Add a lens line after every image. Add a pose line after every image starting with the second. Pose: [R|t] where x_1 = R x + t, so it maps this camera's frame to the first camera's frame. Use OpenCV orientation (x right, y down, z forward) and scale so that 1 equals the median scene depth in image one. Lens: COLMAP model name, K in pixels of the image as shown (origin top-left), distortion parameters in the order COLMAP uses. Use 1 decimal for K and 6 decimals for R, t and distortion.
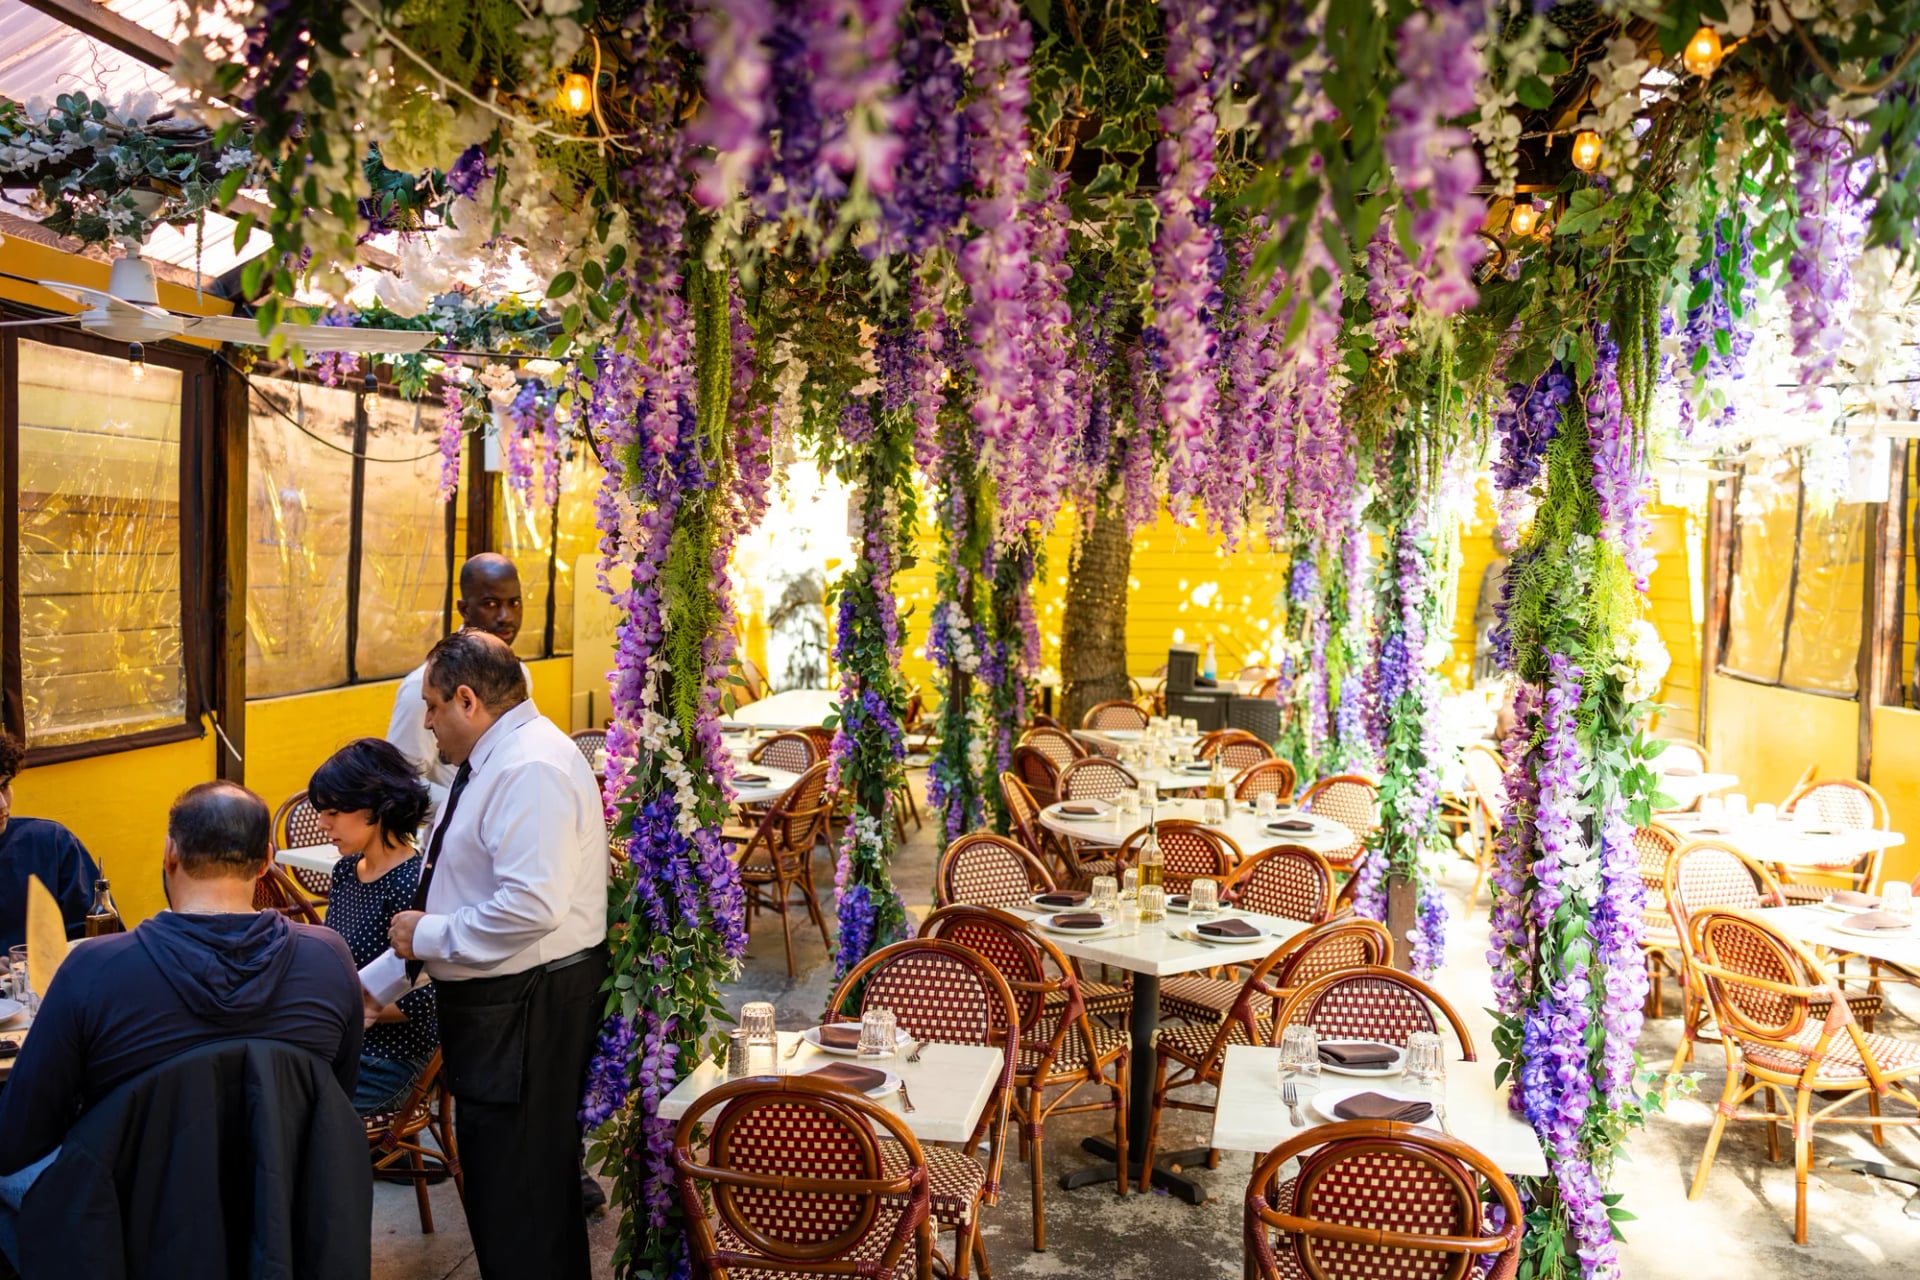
lens RADIAL K [[1895.4, 0, 953.4], [0, 1895.4, 640.2], [0, 0, 1]] dist [0.014111, 0.000000]
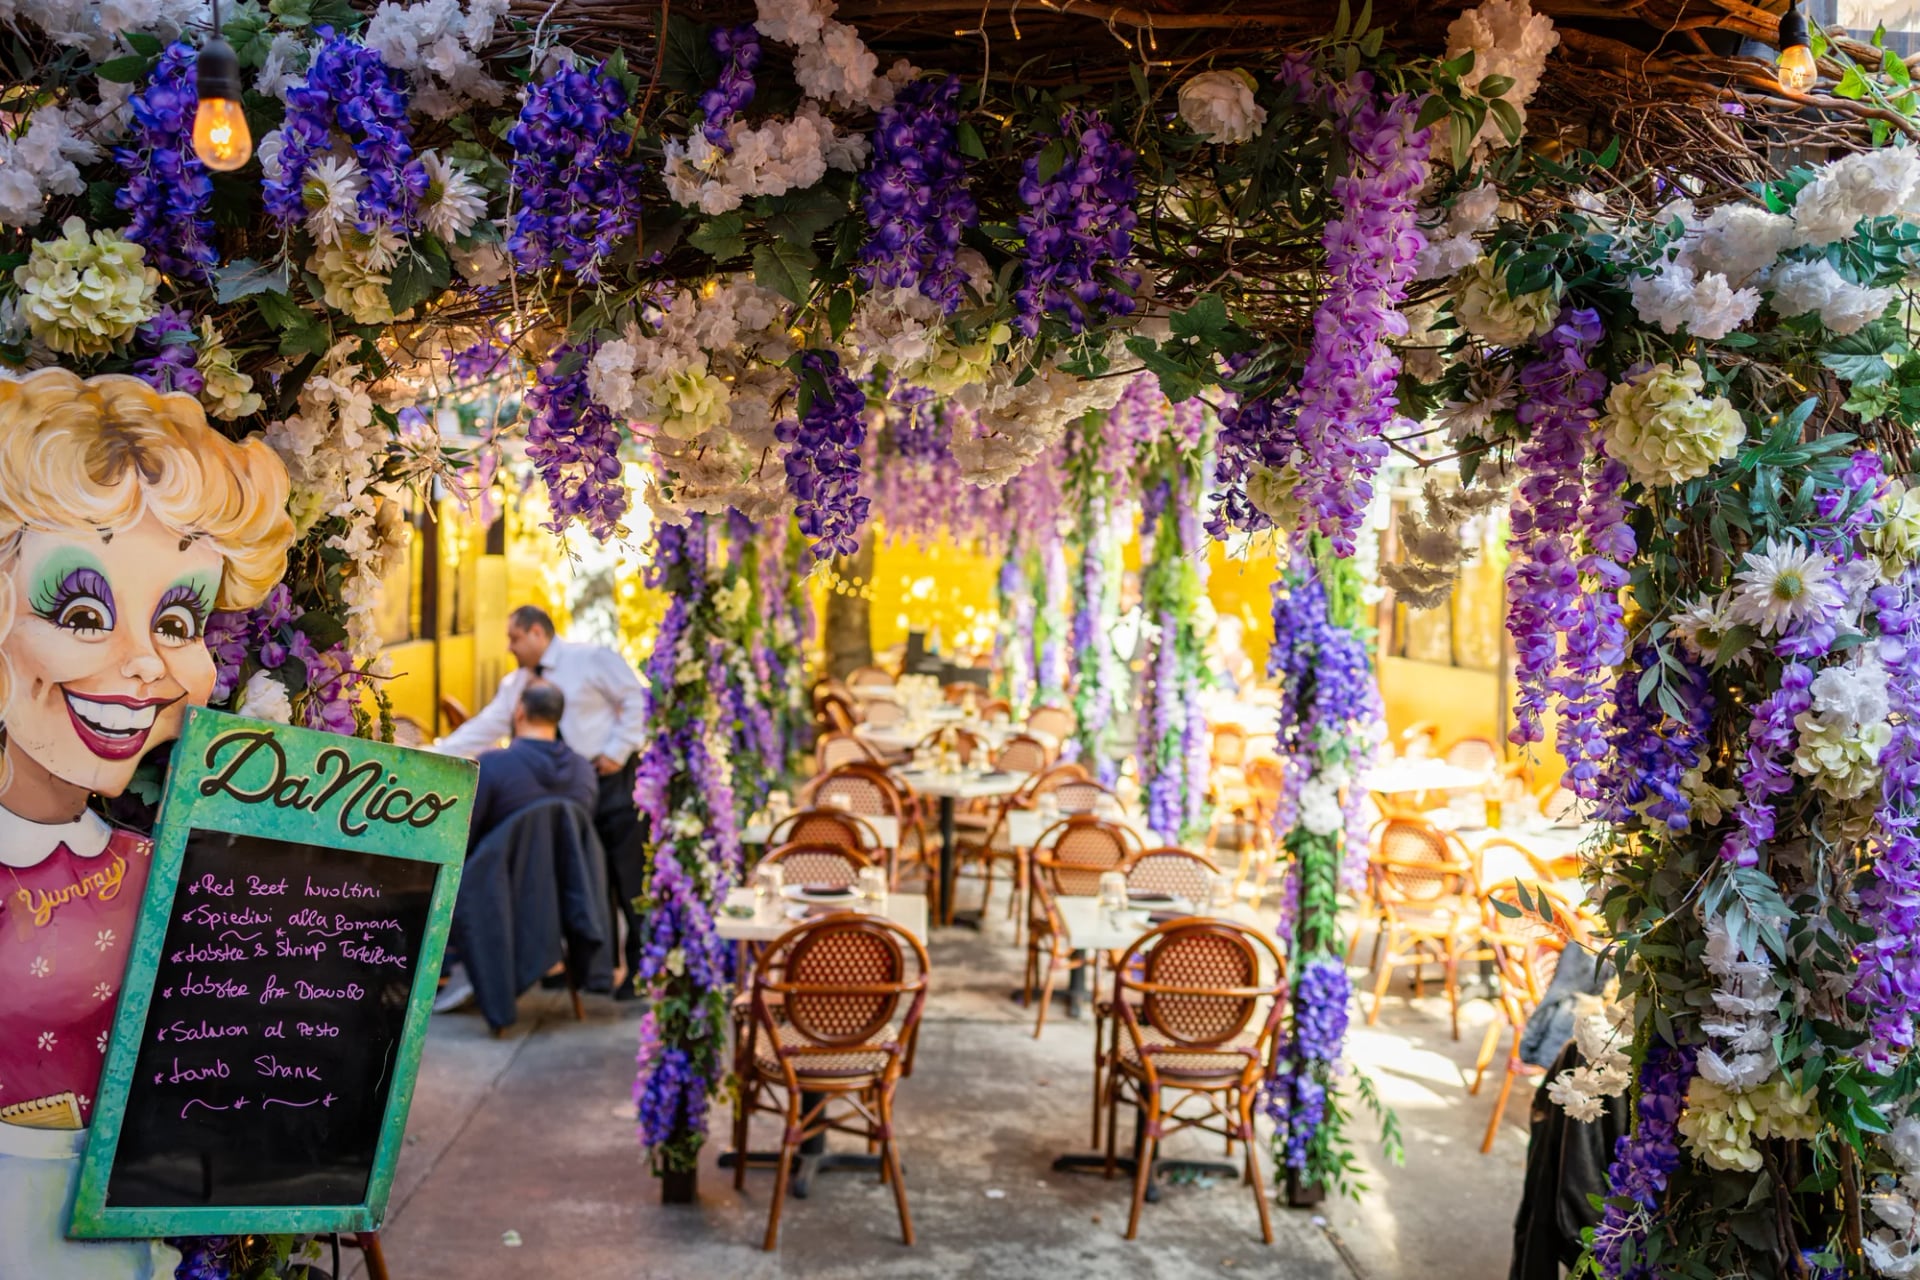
lens RADIAL K [[1895.4, 0, 962.4], [0, 1895.4, 636.7], [0, 0, 1]] dist [0.014111, 0.000000]
pose [[0.984045, -0.007671, 0.177756, -0.172043], [0.007603, 0.999971, 0.001066, 0.017883], [-0.177759, 0.000302, 0.984074, -0.636242]]
